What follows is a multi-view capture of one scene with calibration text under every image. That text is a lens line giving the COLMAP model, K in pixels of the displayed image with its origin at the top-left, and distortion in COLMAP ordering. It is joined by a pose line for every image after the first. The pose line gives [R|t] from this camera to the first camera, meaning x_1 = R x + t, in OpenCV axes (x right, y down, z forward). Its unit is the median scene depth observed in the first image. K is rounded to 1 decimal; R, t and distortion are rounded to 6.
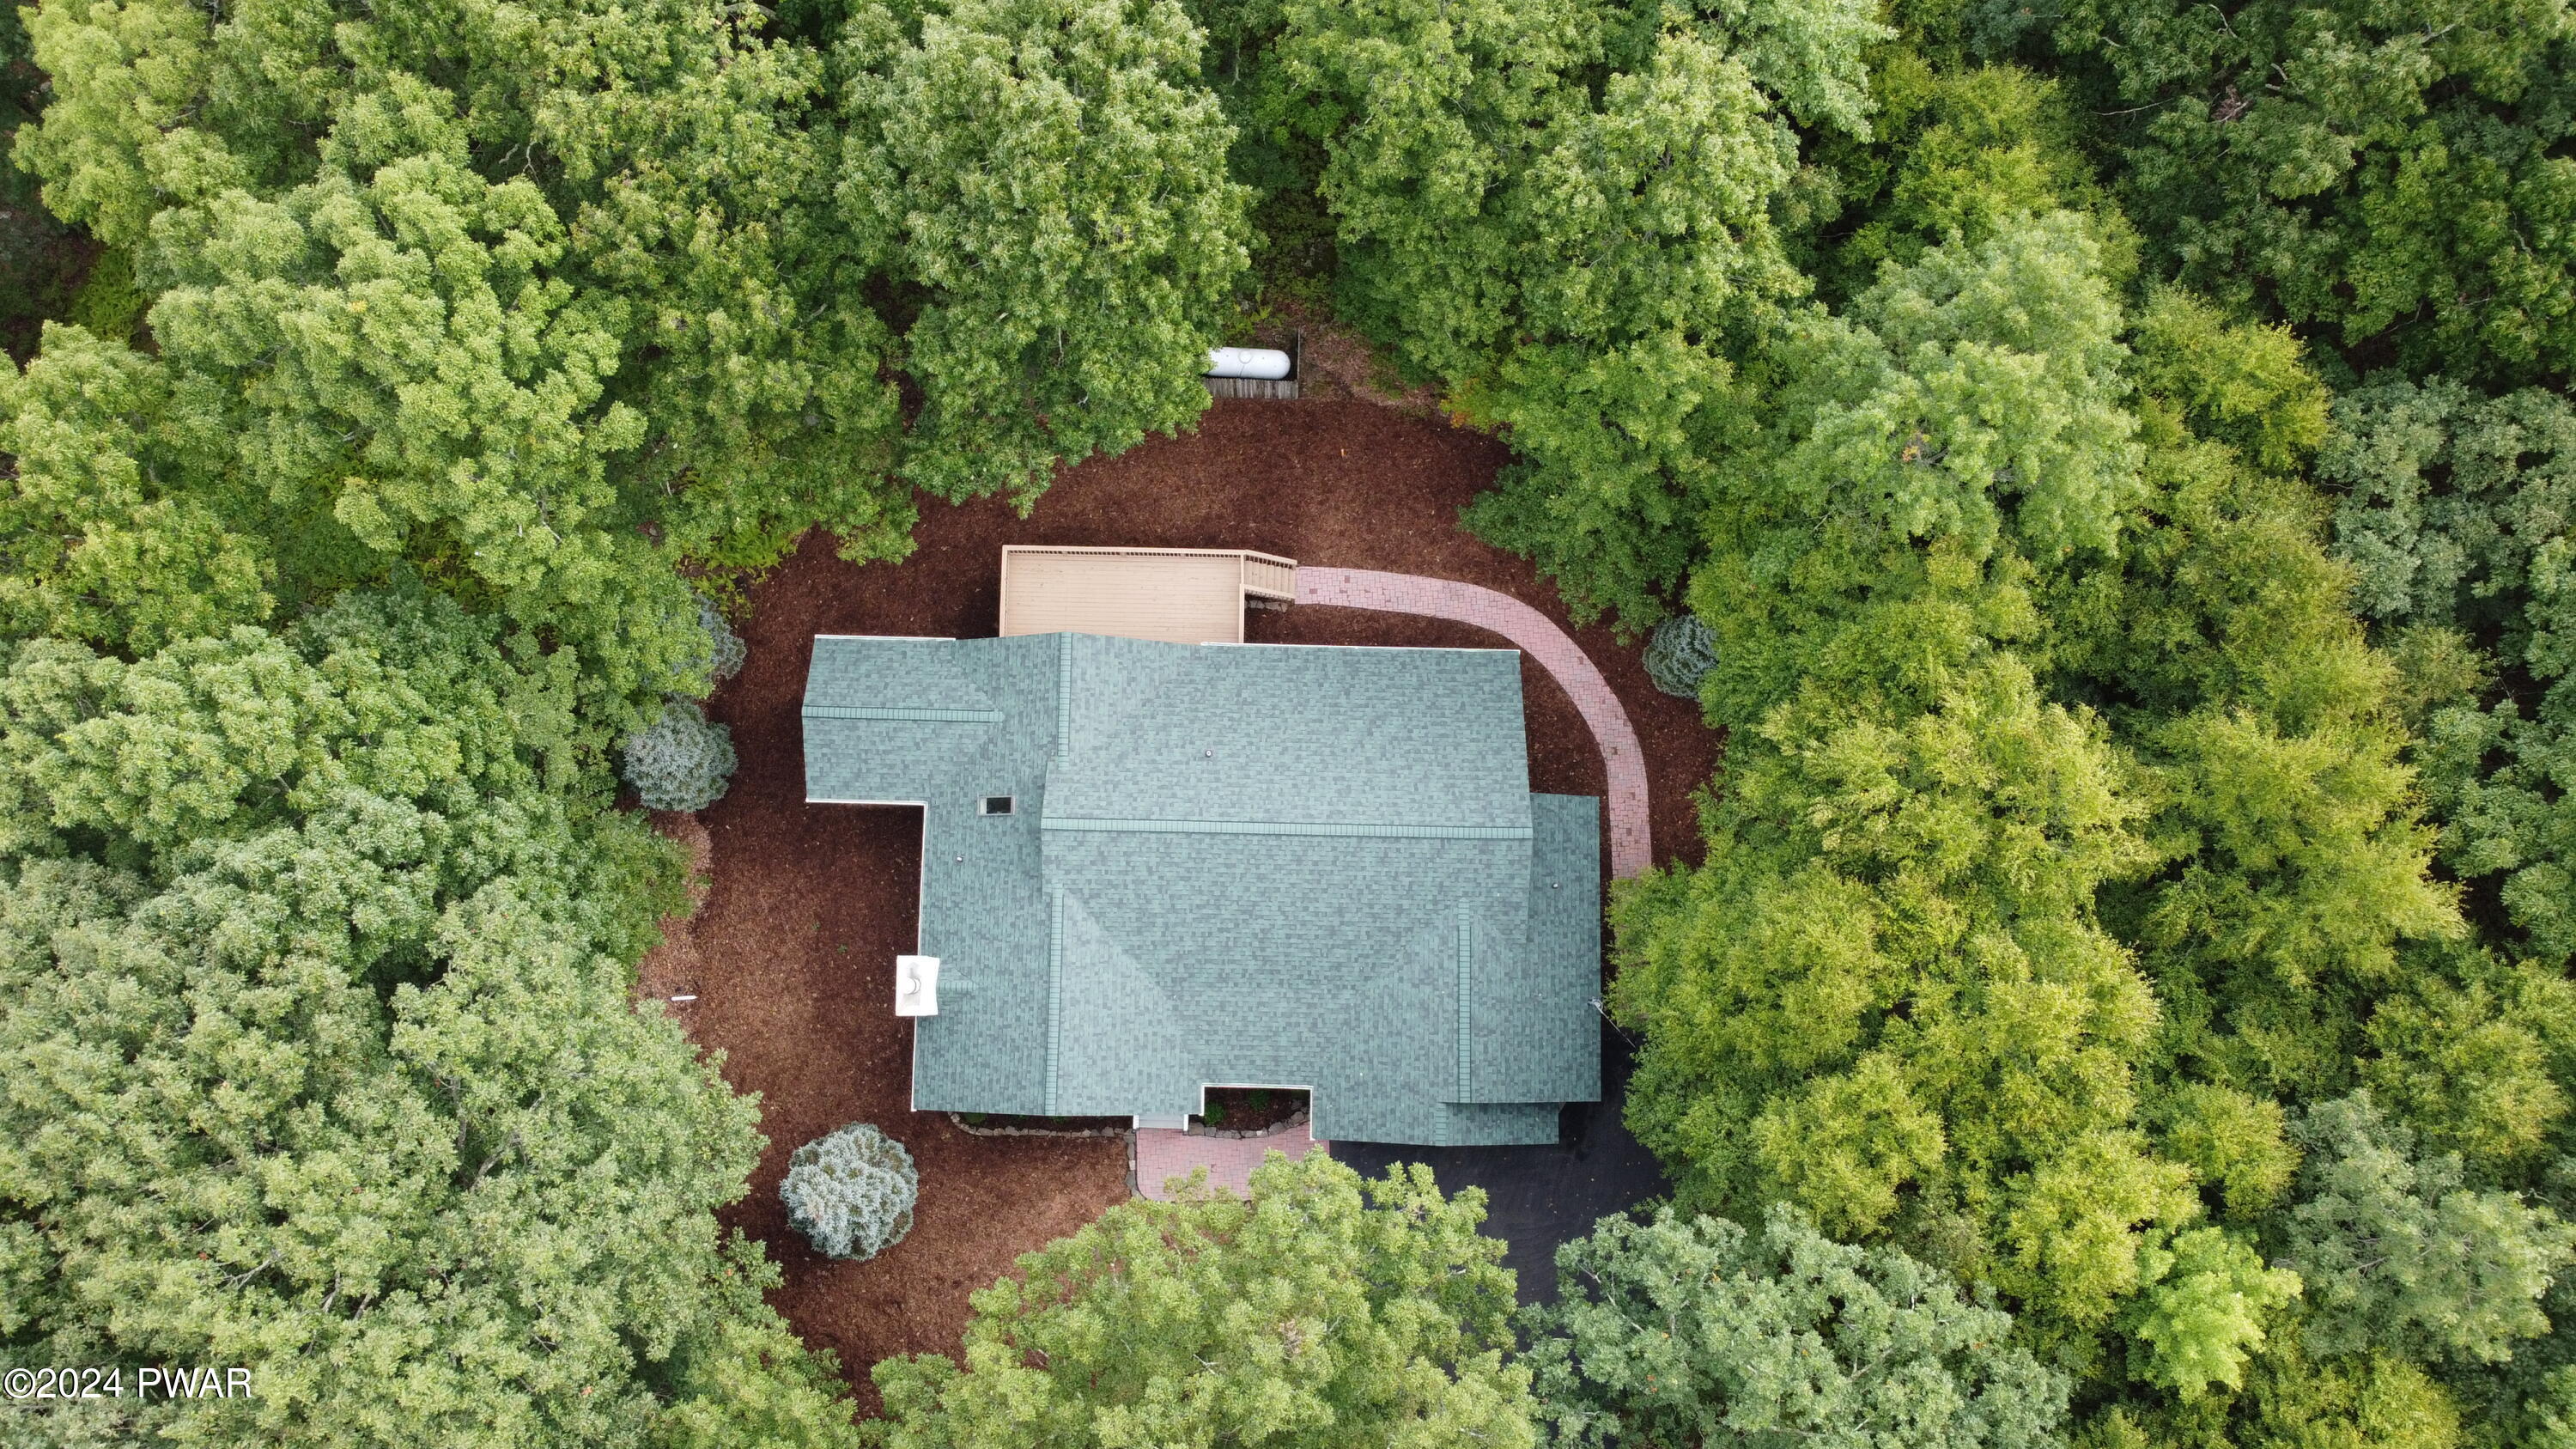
lens RADIAL K [[2005.2, 0, 1243.3], [0, 2005.2, 728.9], [0, 0, 1]] dist [0.005137, -0.000009]
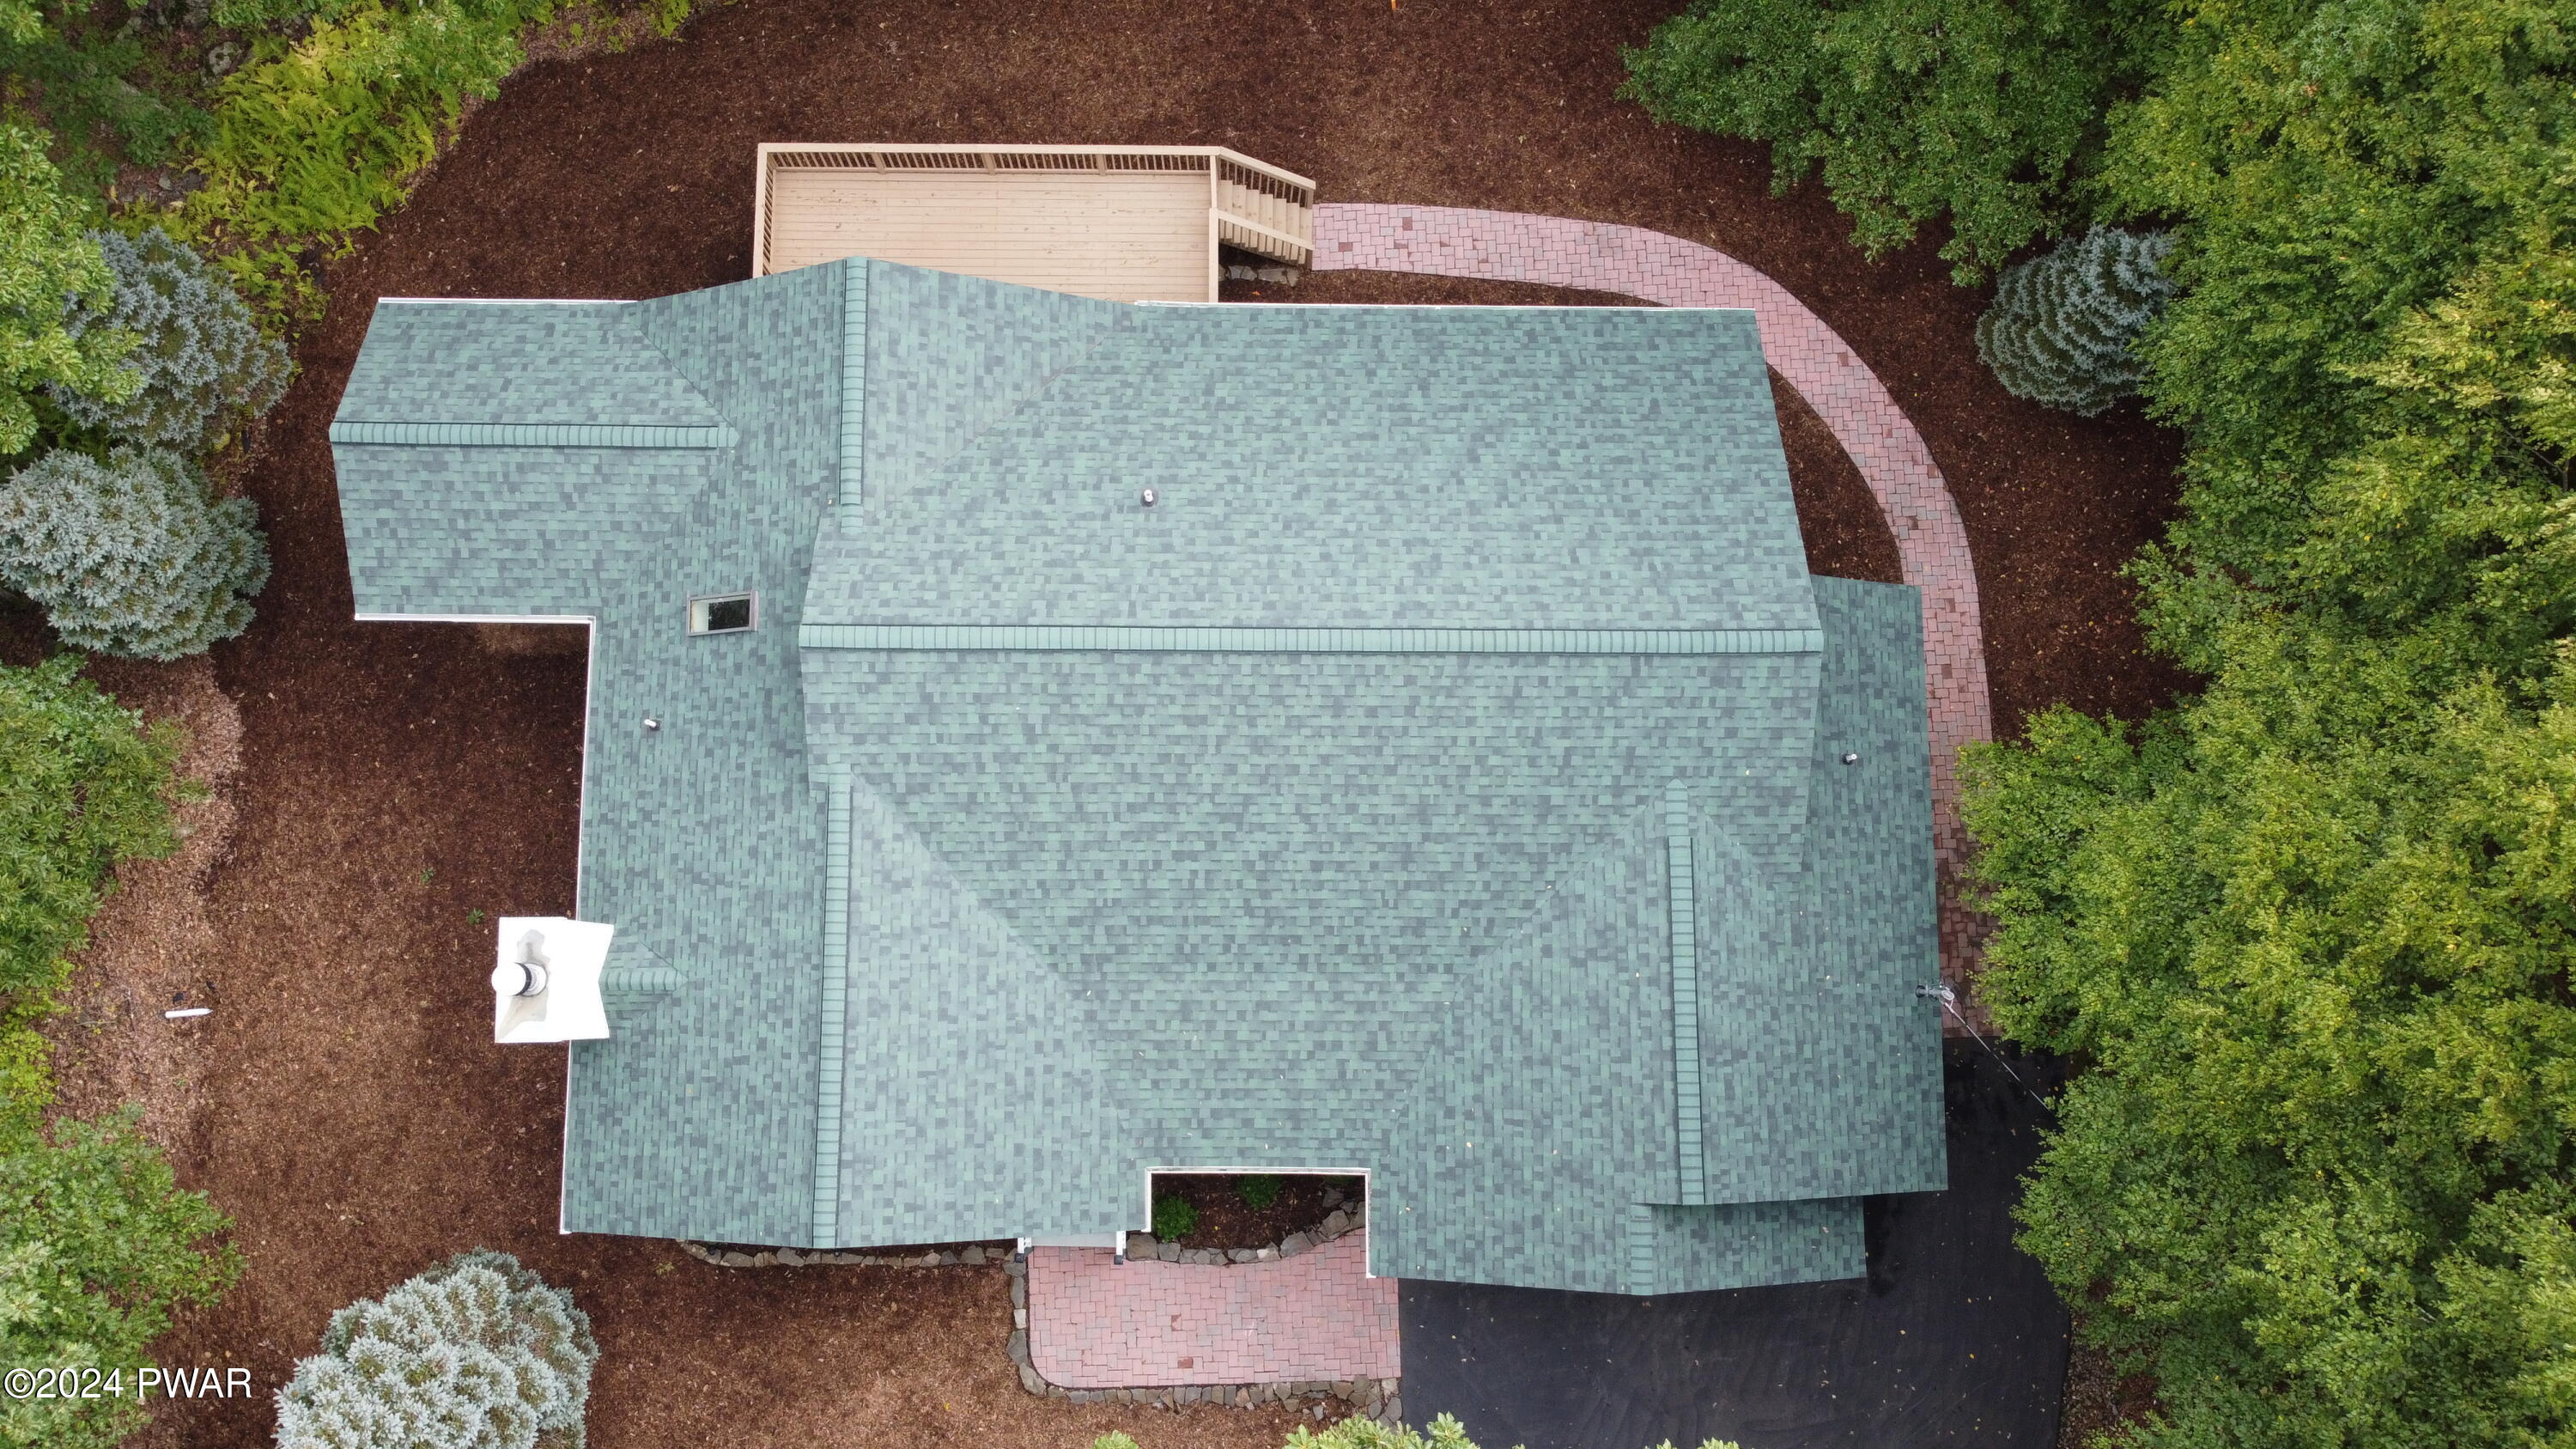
lens RADIAL K [[1938.1, 0, 1249.5], [0, 1938.1, 730.4], [0, 0, 1]] dist [0.008602, 0.000330]
pose [[0.999841, -0.015616, 0.008584, 0.002415], [0.015662, 0.999863, -0.005355, 0.072085], [-0.008500, 0.005489, 0.999949, 0.523080]]
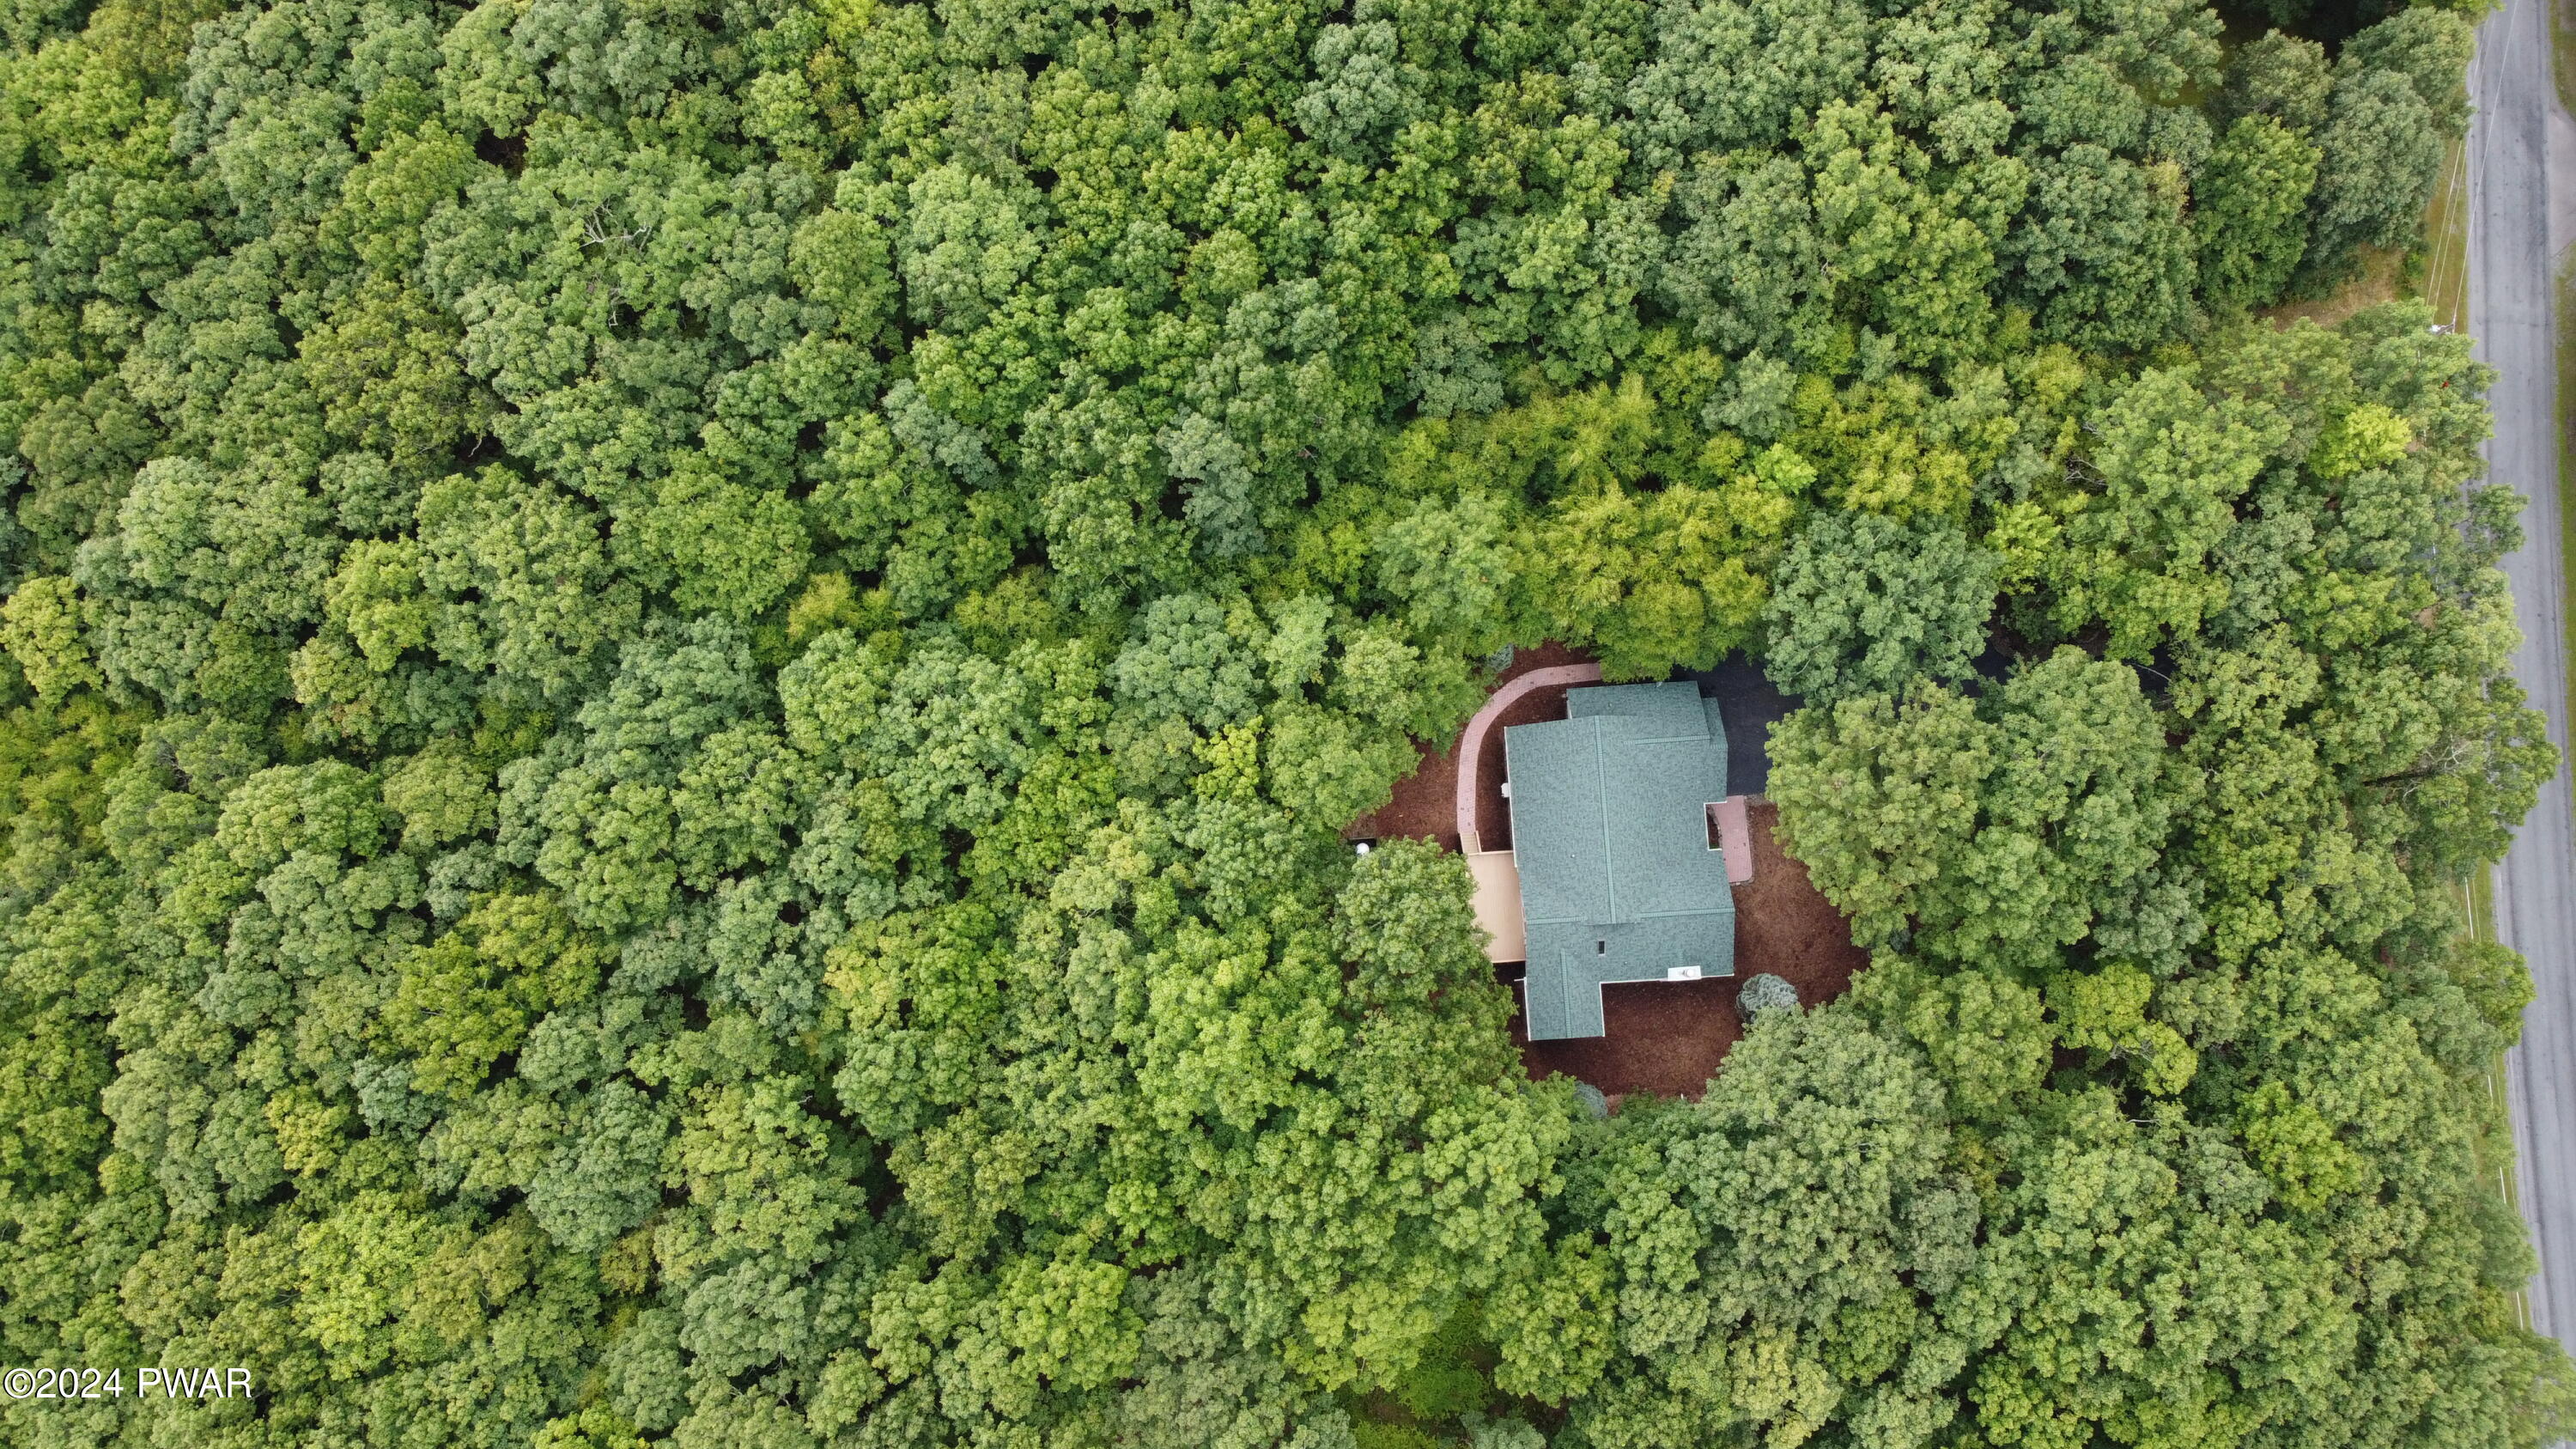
lens RADIAL K [[1938.1, 0, 1249.5], [0, 1938.1, 730.4], [0, 0, 1]] dist [0.008602, 0.000330]
pose [[-0.075613, -0.986640, 0.144304, -0.170431], [0.988157, -0.054764, 0.143343, -0.668486], [-0.133525, 0.153434, 0.979096, -1.164635]]
